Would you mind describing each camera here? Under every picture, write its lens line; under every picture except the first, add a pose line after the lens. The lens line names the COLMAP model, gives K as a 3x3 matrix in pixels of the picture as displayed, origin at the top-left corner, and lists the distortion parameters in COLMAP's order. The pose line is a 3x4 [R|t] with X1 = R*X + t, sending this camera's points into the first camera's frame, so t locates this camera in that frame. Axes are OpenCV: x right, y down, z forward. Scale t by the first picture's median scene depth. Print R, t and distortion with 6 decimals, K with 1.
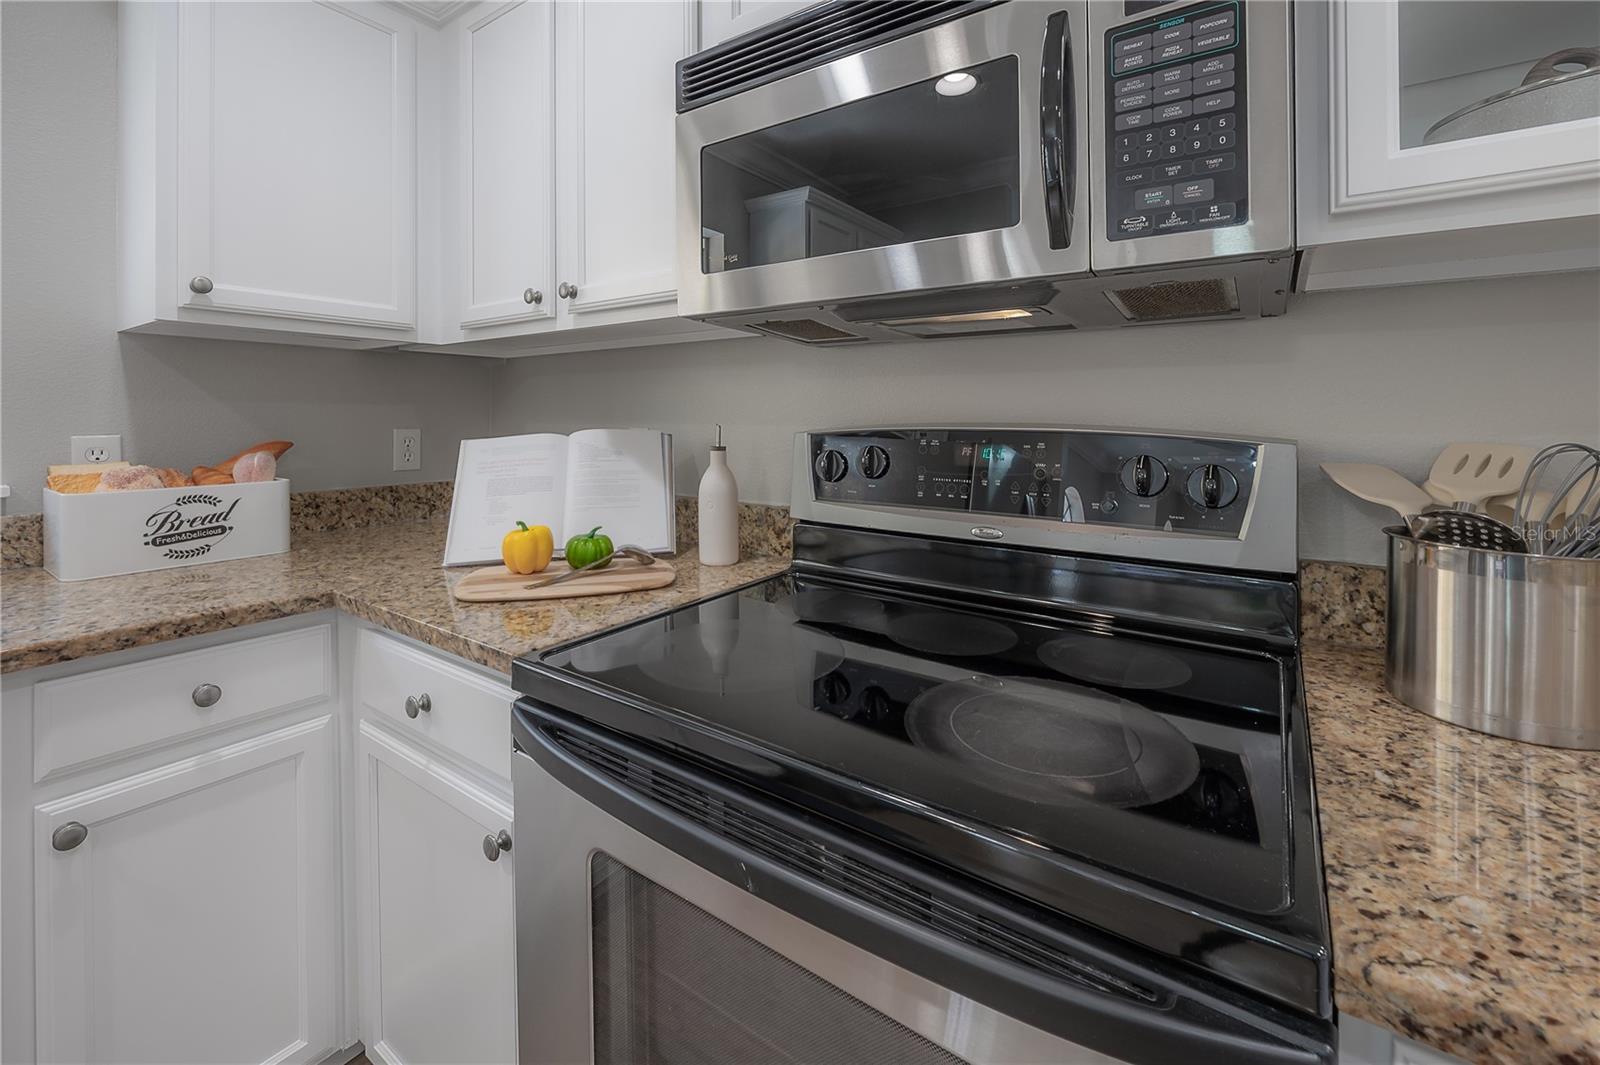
lens RADIAL K [[647.4, 0, 865.2], [0, 647.4, 419.4], [0, 0, 1]] dist [-0.011752, -0.000049]
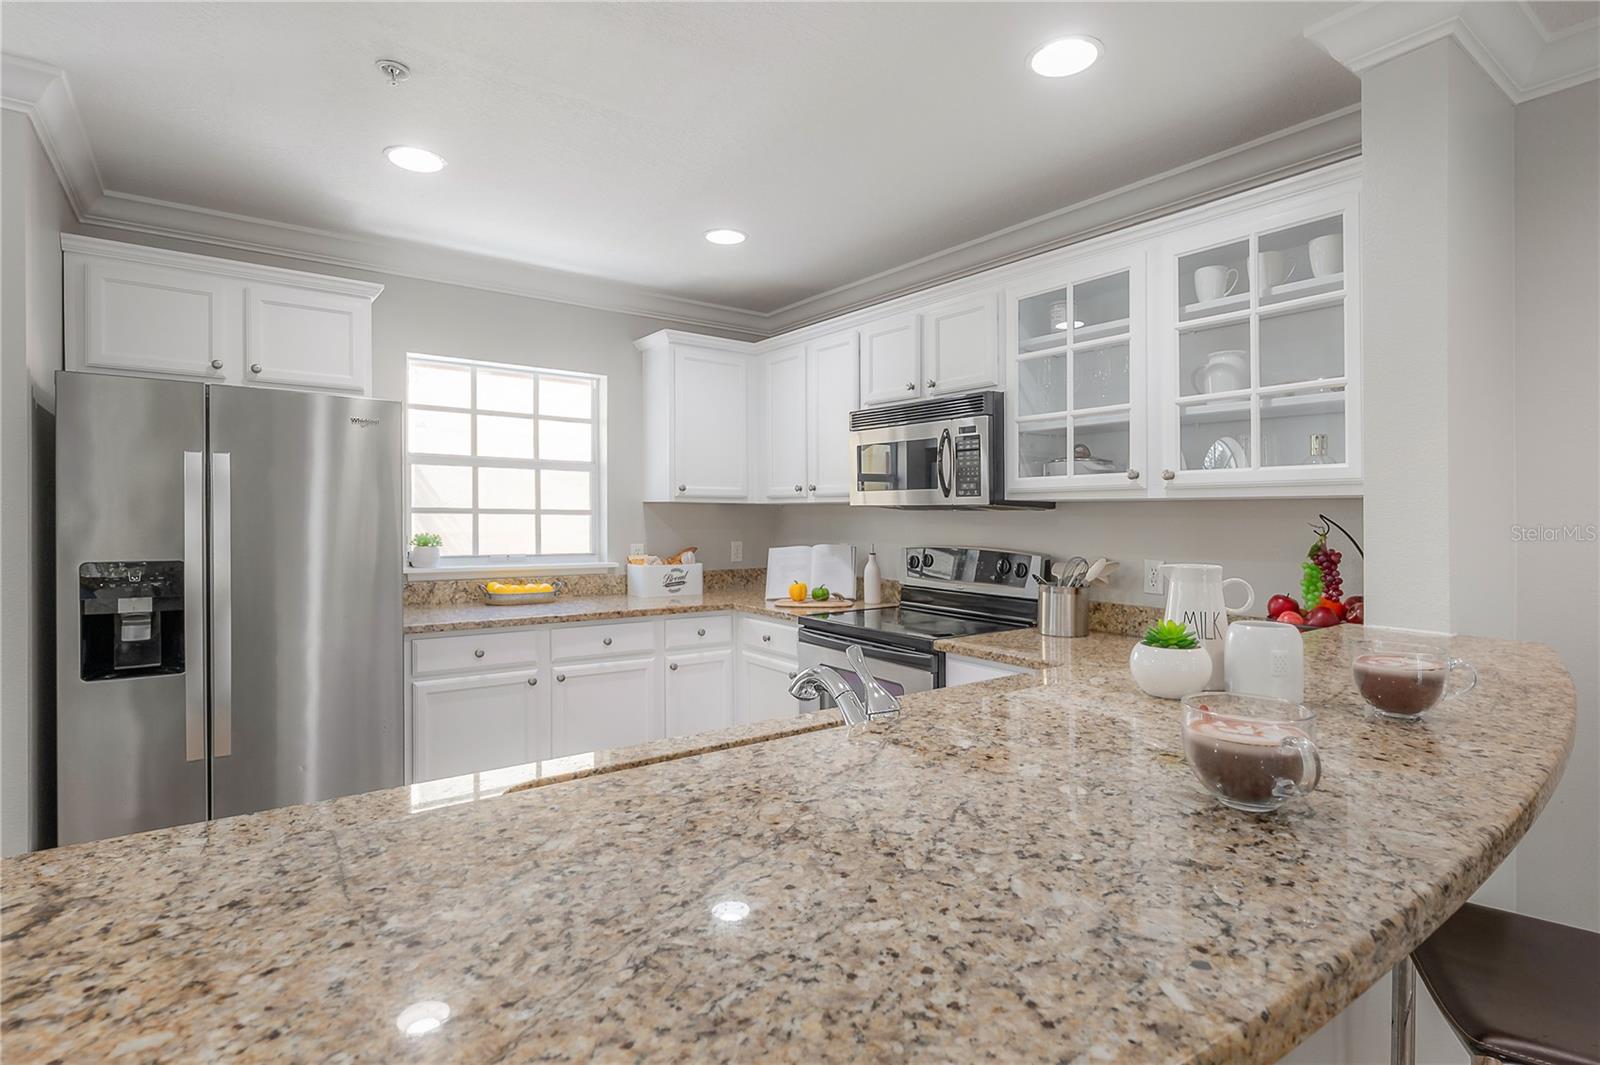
lens RADIAL K [[799.3, 0, 796.2], [0, 799.3, 530.4], [0, 0, 1]] dist [0.002696, 0.000159]
pose [[0.908991, 0.007890, -0.416741, 0.741104], [-0.004497, 0.999948, 0.009124, -0.066470], [0.416791, -0.006419, 0.908979, -1.765753]]
